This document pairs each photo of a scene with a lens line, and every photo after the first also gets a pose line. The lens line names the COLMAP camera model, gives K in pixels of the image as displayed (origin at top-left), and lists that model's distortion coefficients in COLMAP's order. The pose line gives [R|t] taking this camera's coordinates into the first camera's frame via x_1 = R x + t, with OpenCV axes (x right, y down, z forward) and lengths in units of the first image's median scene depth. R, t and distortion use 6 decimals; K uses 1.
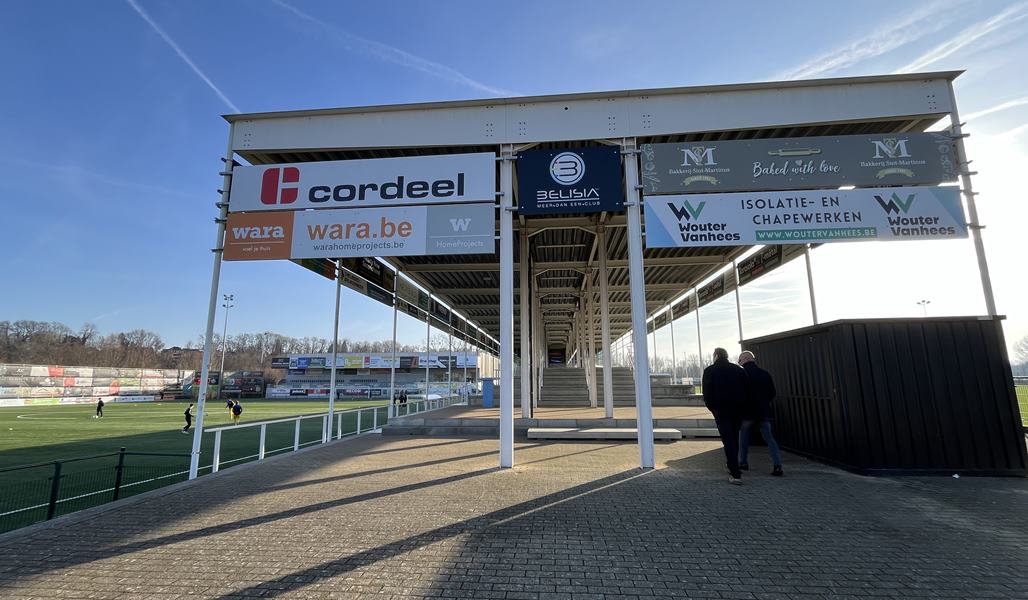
lens RADIAL K [[457.6, 0, 511.0], [0, 457.6, 296.2], [0, 0, 1]] dist [-0.000027, -0.001563]
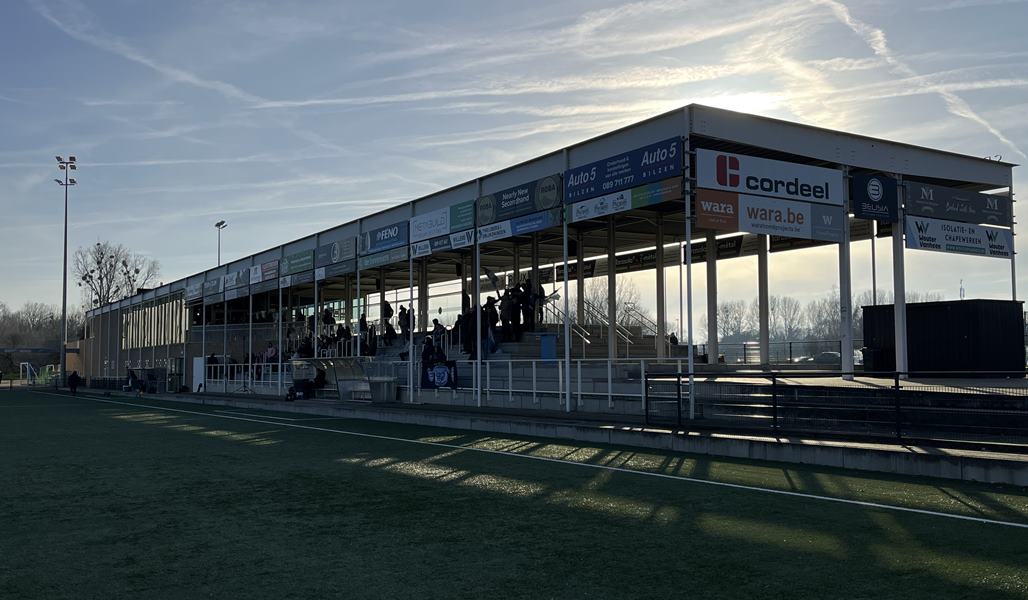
lens RADIAL K [[949.6, 0, 518.3], [0, 949.6, 332.4], [0, 0, 1]] dist [0.015588, 0.000000]
pose [[0.794162, 0.023710, 0.607244, -2.550715], [-0.113049, 0.987561, 0.109289, -0.022079], [-0.597099, -0.155441, 0.786963, -0.796674]]
